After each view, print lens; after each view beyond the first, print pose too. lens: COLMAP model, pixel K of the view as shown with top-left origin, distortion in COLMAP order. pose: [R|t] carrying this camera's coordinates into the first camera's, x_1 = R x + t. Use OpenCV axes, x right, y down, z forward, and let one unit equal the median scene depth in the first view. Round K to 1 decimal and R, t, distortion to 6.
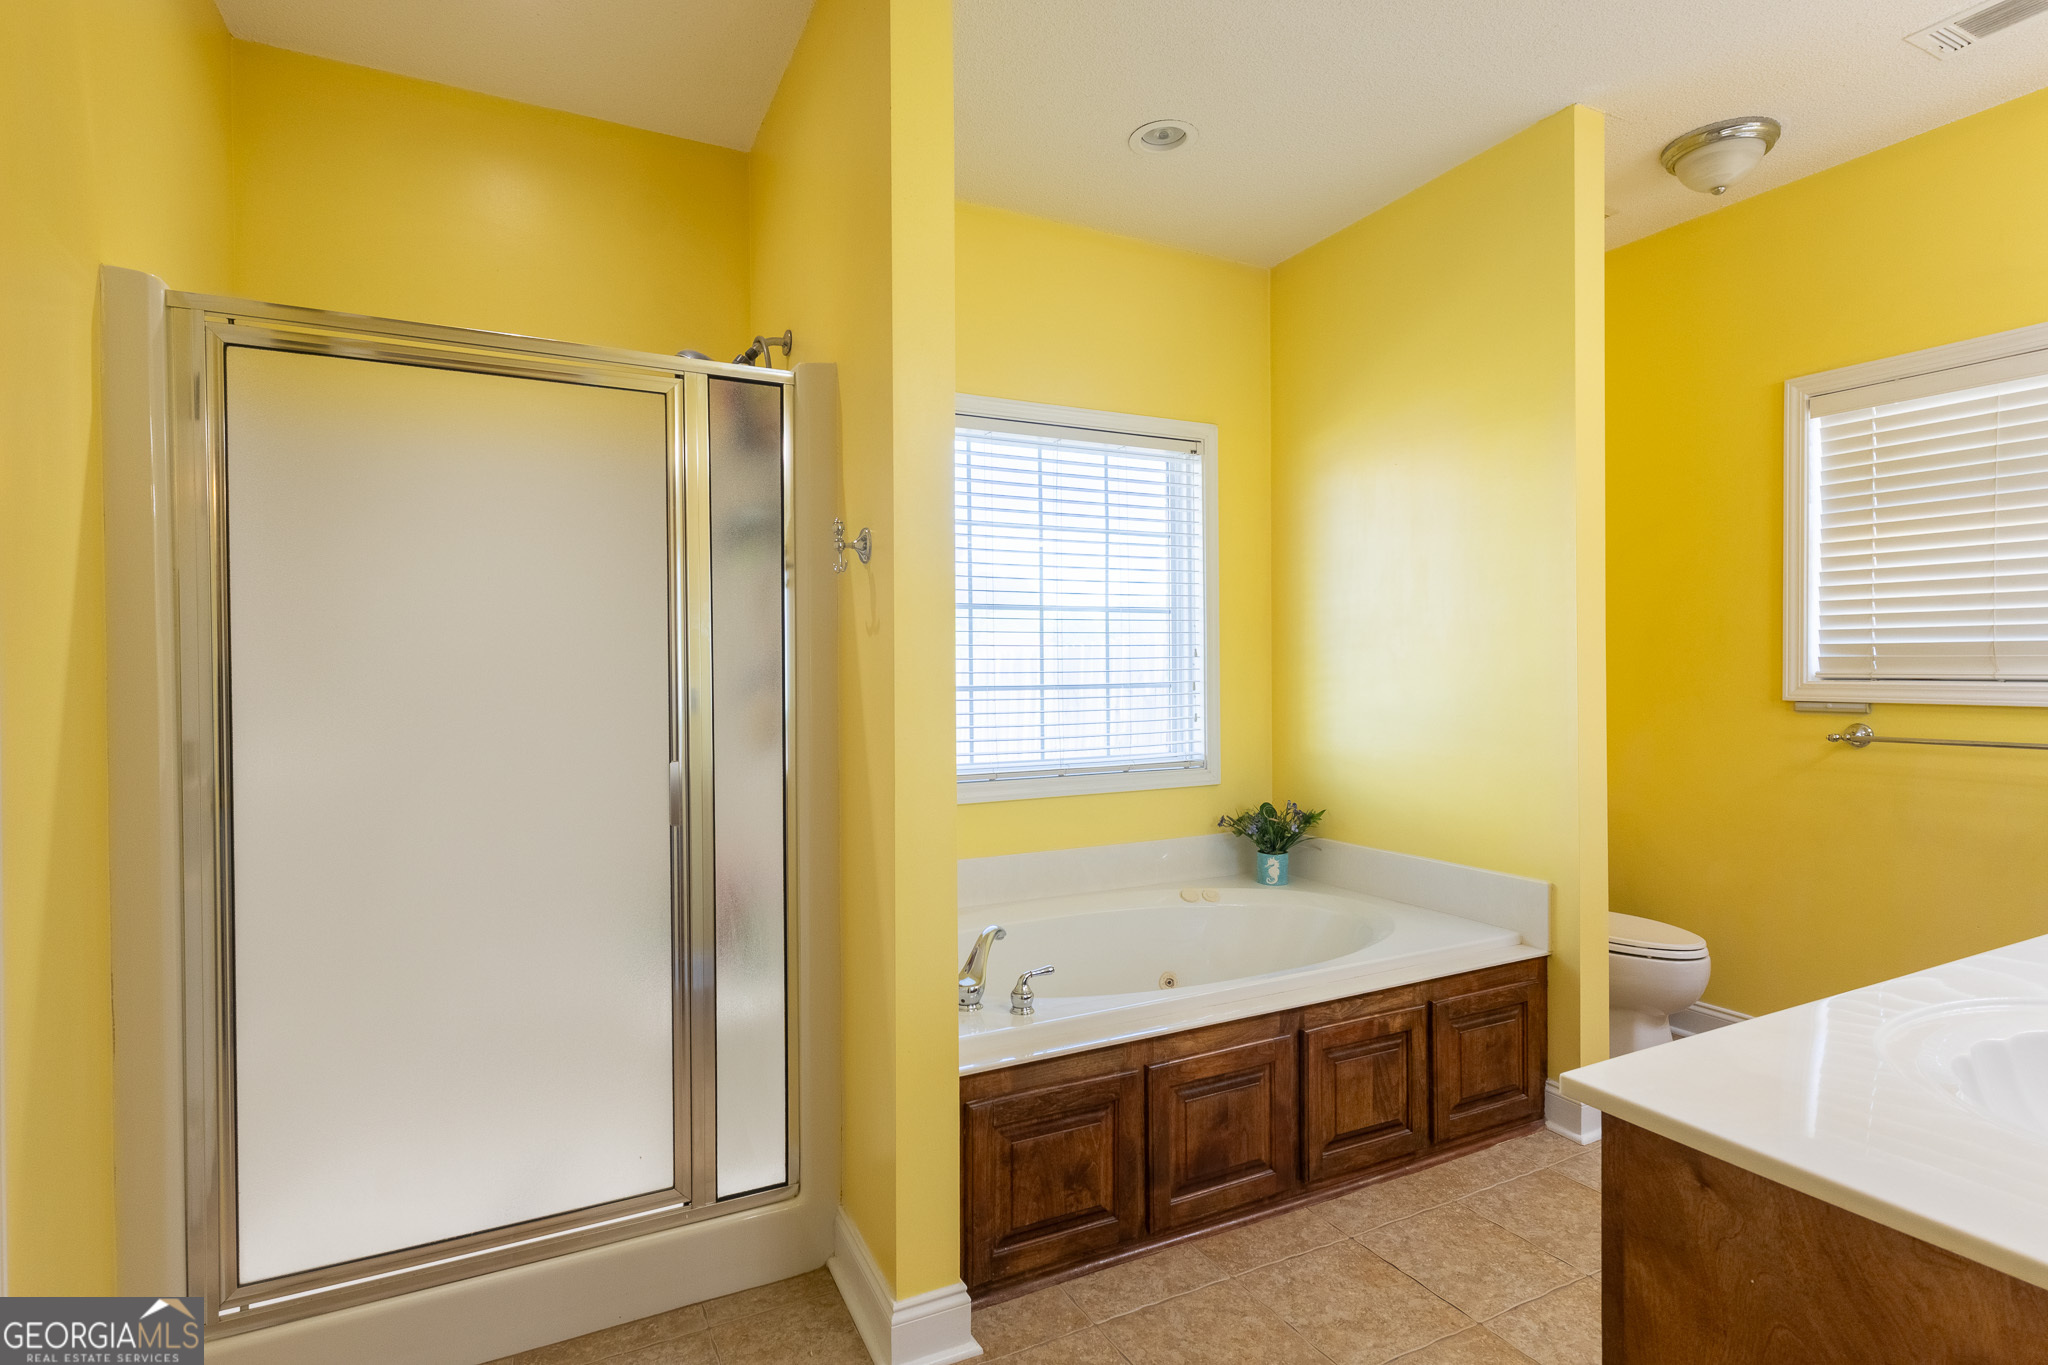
lens RADIAL K [[1016.0, 0, 1022.7], [0, 1016.0, 679.3], [0, 0, 1]] dist [0.003174, -0.003688]
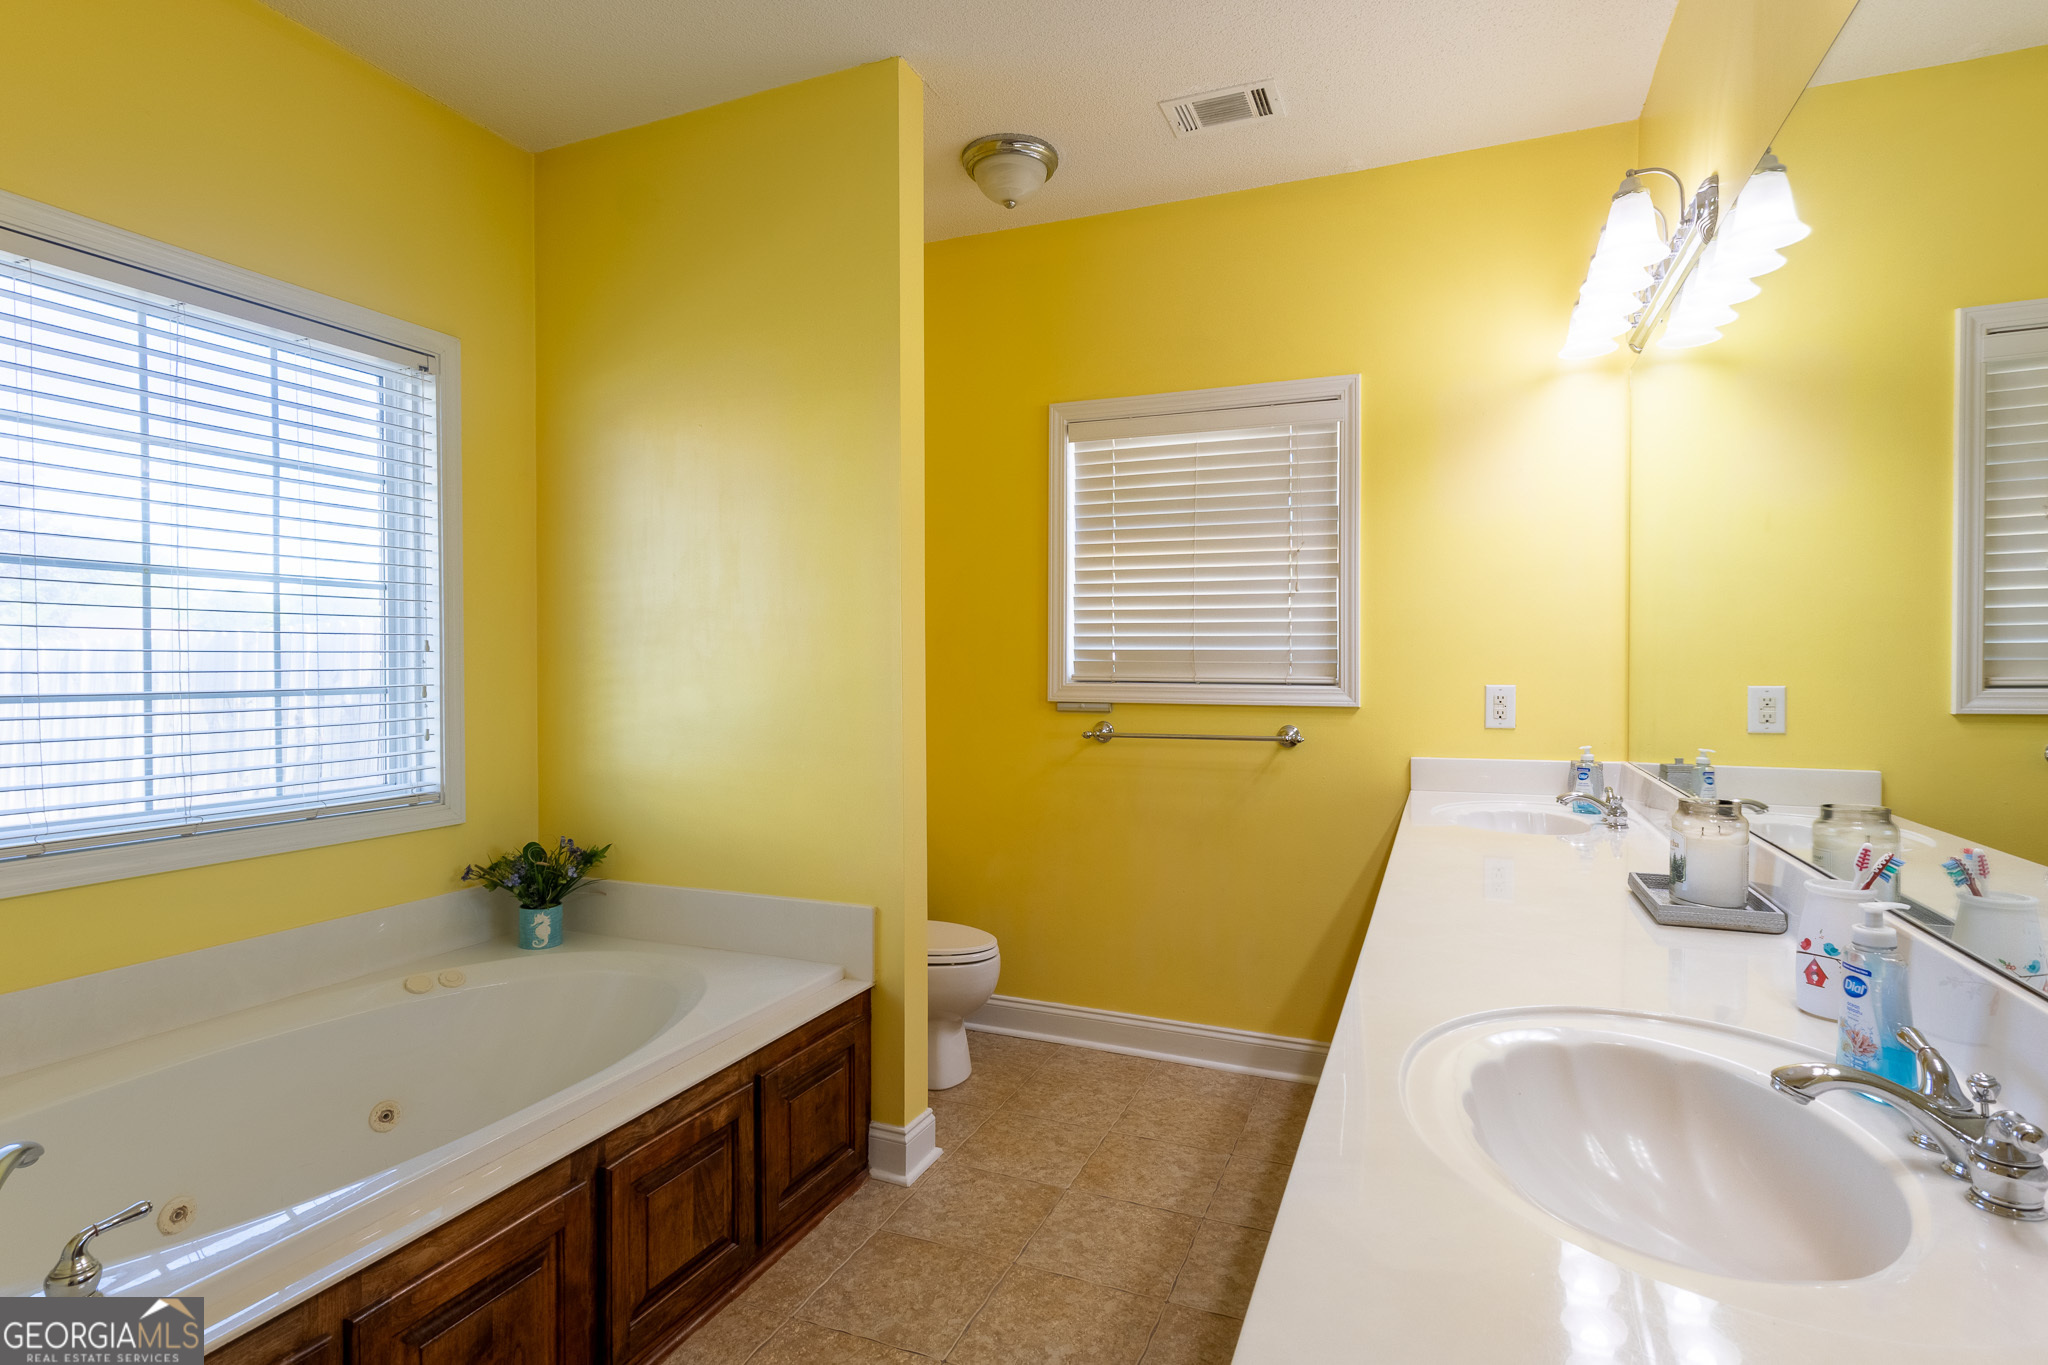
lens RADIAL K [[1016.0, 0, 1011.3], [0, 1016.0, 682.2], [0, 0, 1]] dist [0.003174, -0.003688]
pose [[0.765094, -0.002024, 0.643916, 0.026282], [0.000210, 0.999996, 0.002894, -0.002600], [-0.643919, -0.002079, 0.765091, 0.211711]]
